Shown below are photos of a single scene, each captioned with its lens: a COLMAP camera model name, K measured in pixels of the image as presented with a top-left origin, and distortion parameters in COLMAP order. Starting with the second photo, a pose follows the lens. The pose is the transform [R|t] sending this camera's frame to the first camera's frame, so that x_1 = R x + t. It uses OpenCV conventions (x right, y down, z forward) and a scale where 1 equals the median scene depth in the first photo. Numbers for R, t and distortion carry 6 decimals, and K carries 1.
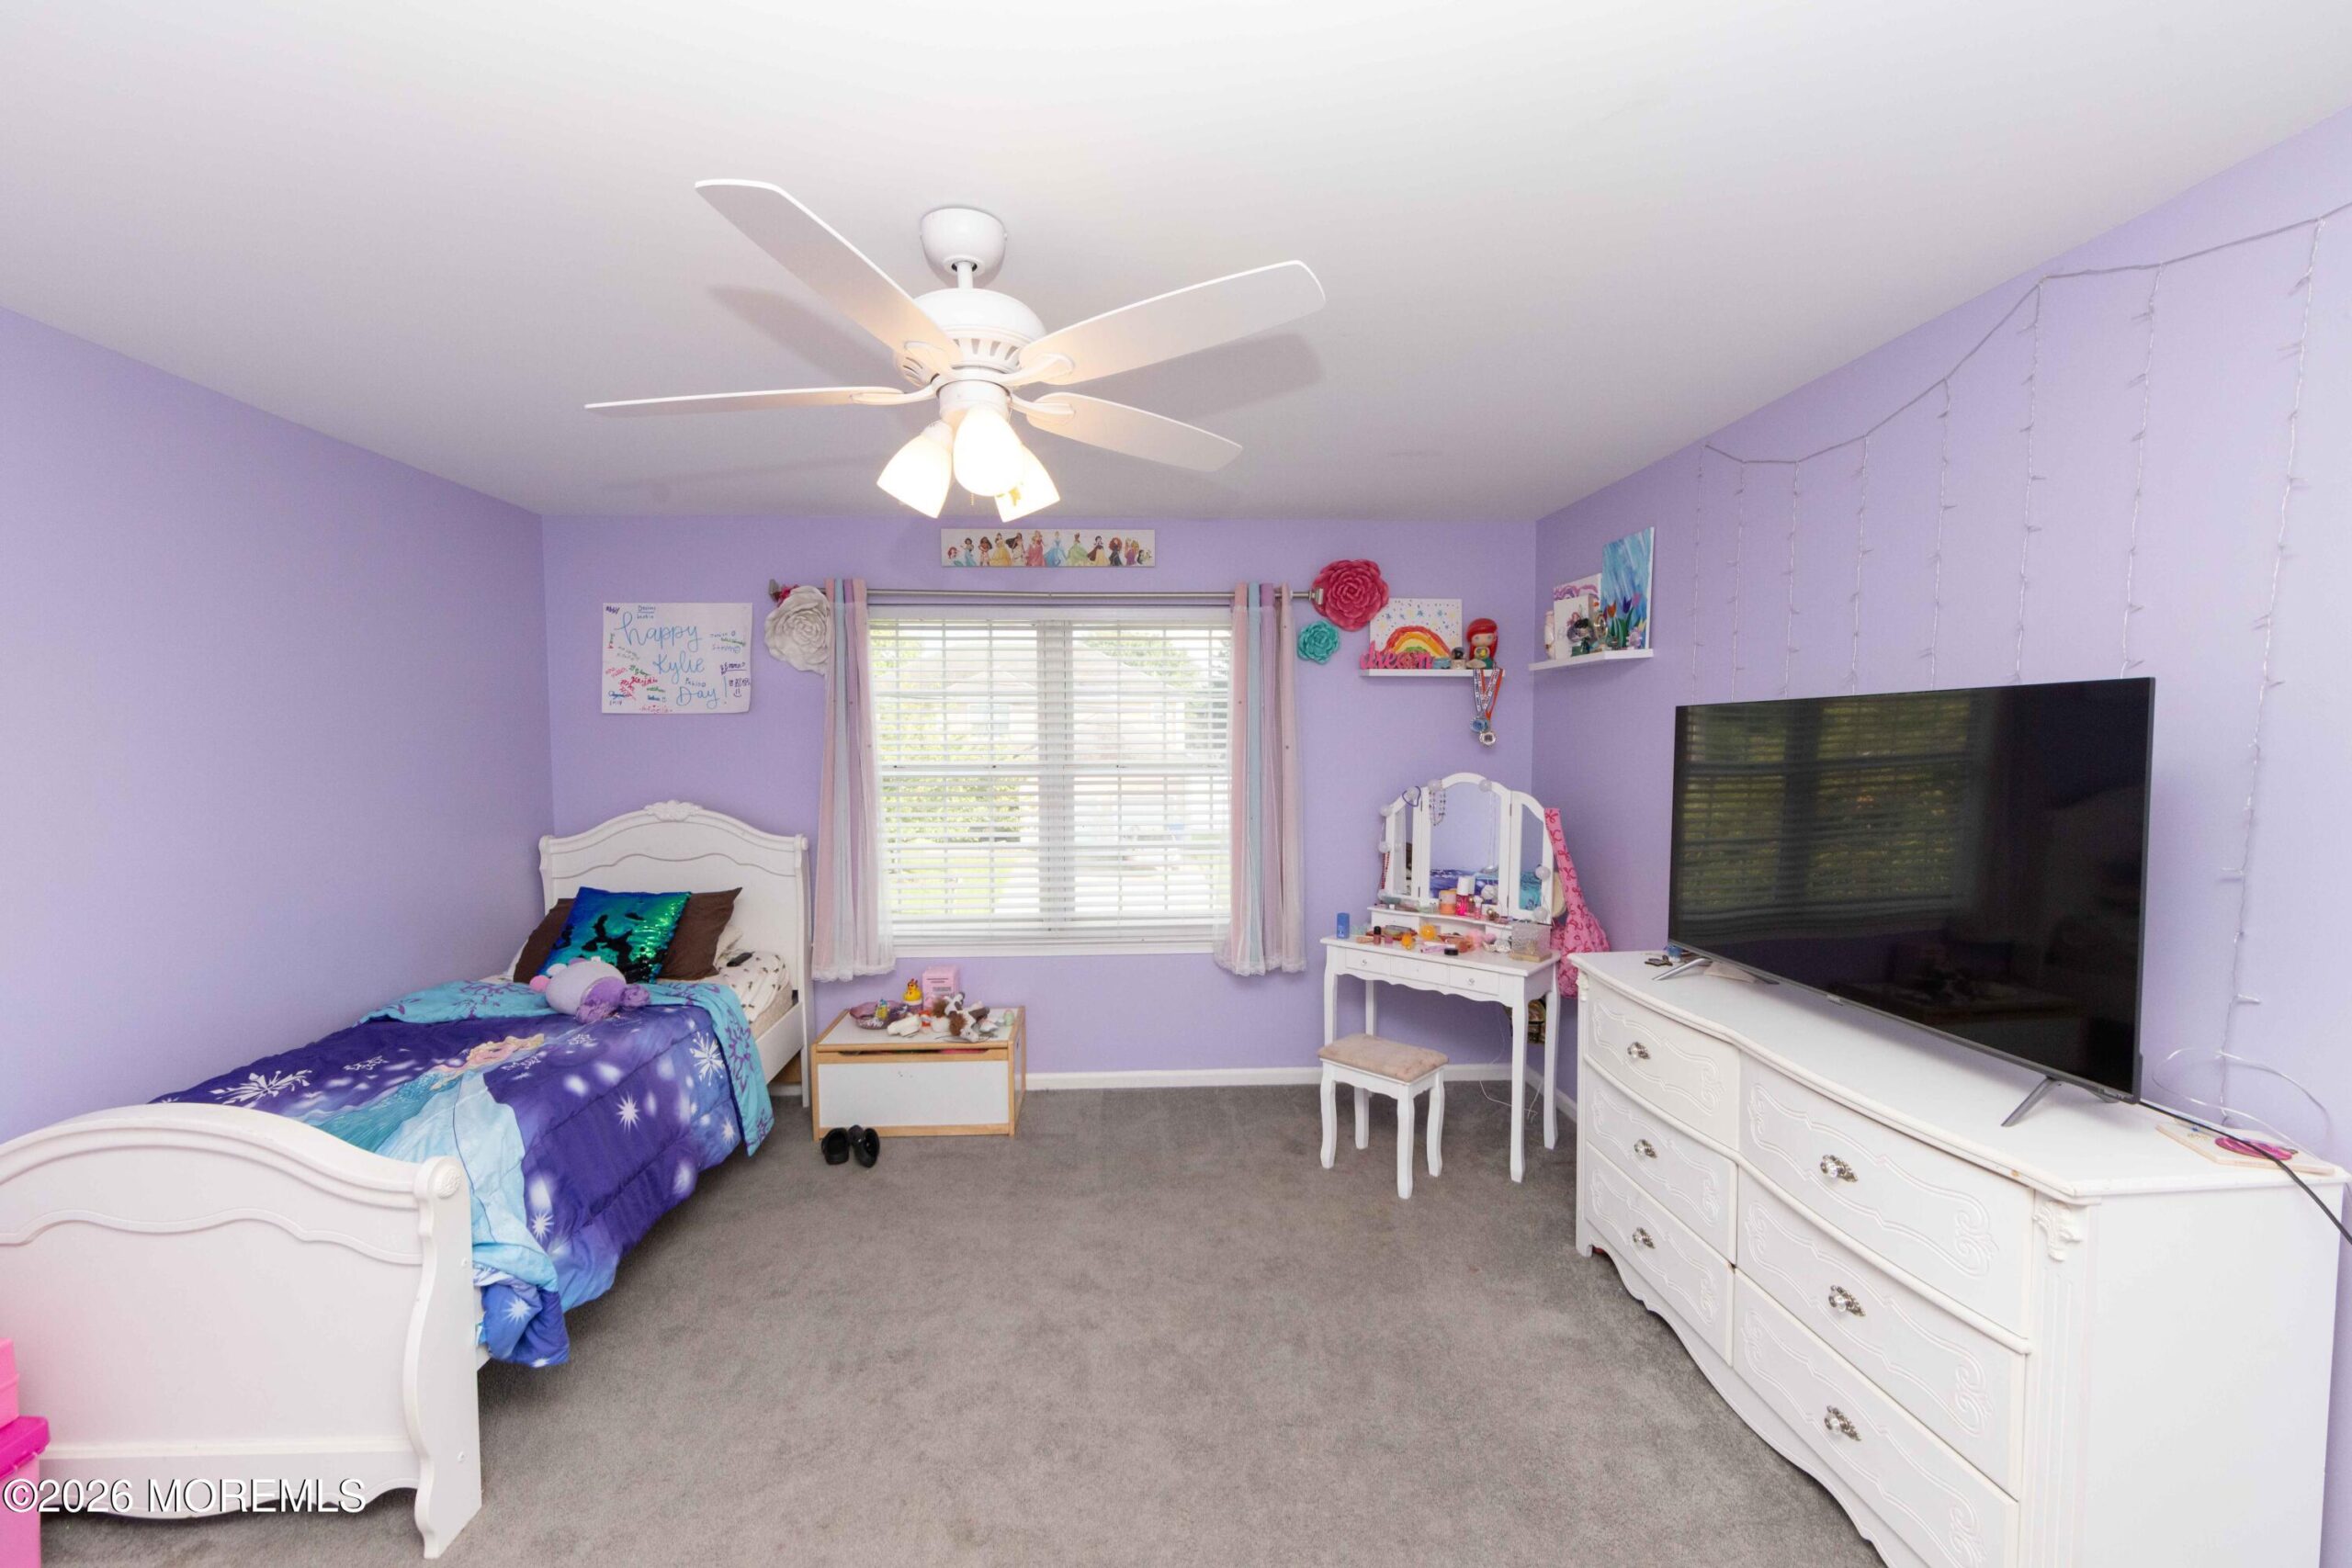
lens RADIAL K [[915.8, 0, 1170.9], [0, 915.8, 786.4], [0, 0, 1]] dist [-0.001596, 0.000087]
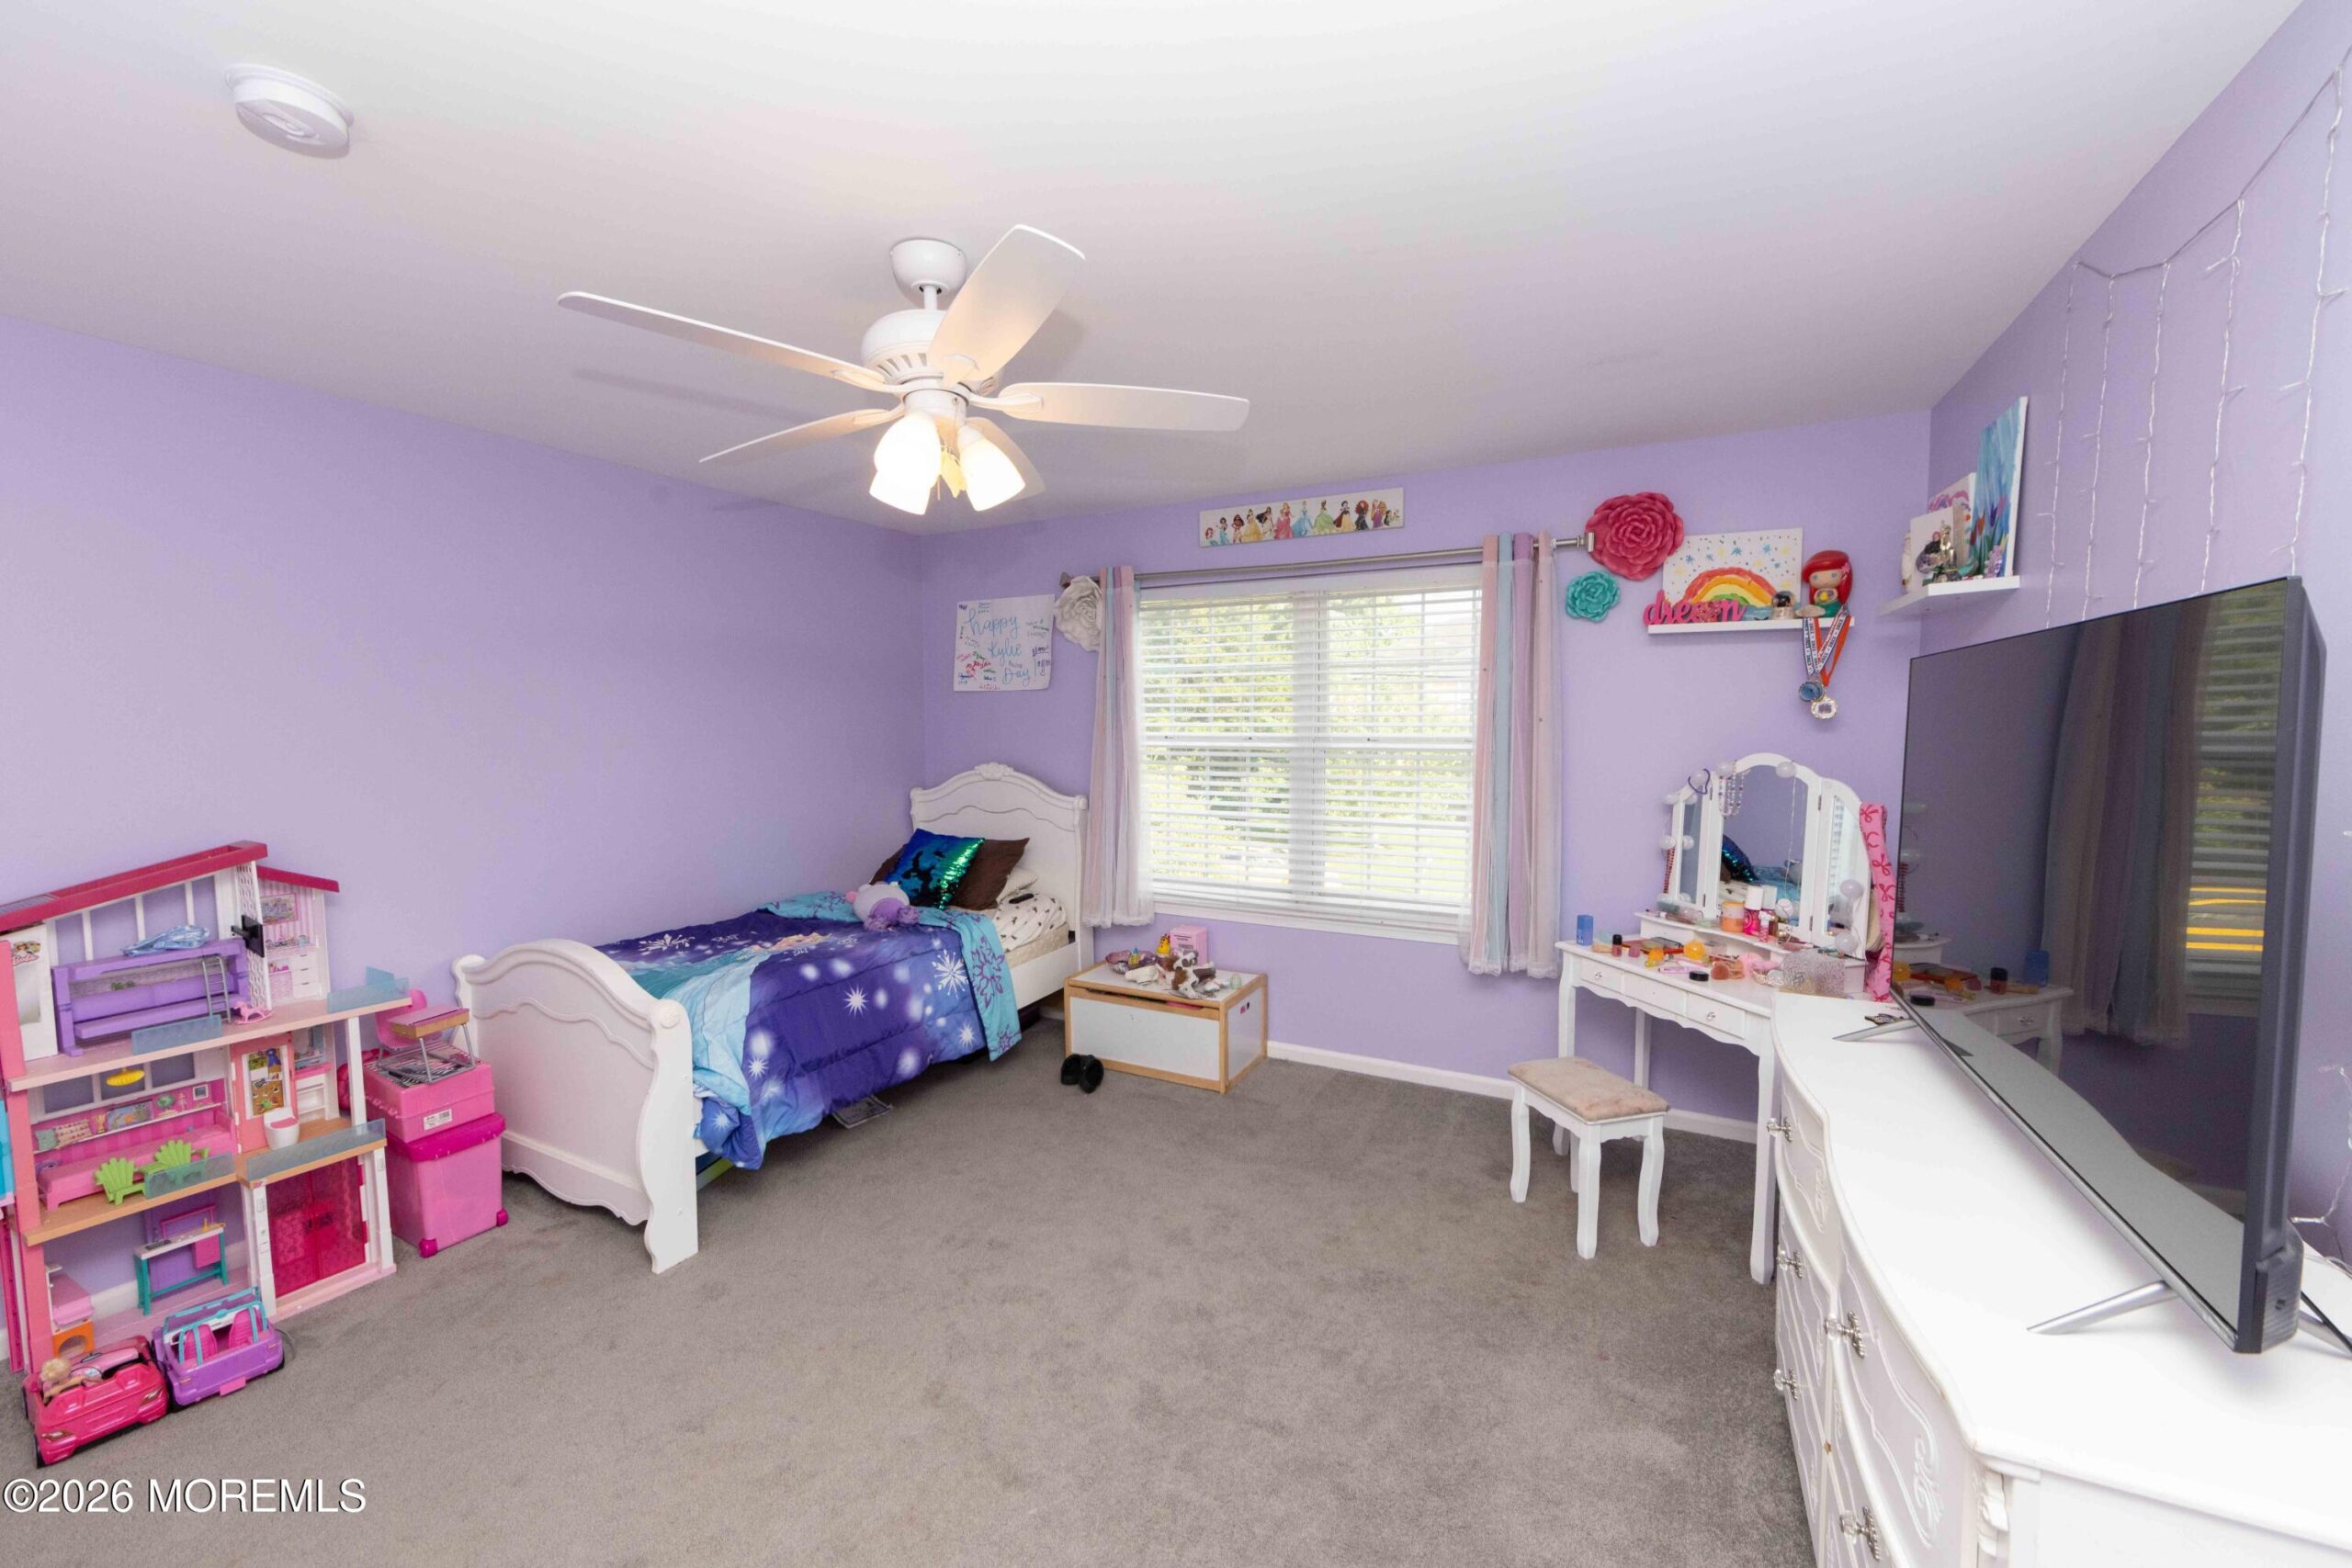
lens RADIAL K [[918.3, 0, 1166.4], [0, 918.3, 778.4], [0, 0, 1]] dist [-0.001116, -0.000259]
pose [[0.864008, 0.034349, -0.502305, 0.277590], [-0.025940, 0.999382, 0.023721, 0.001486], [0.502810, -0.007466, 0.864365, 0.071081]]
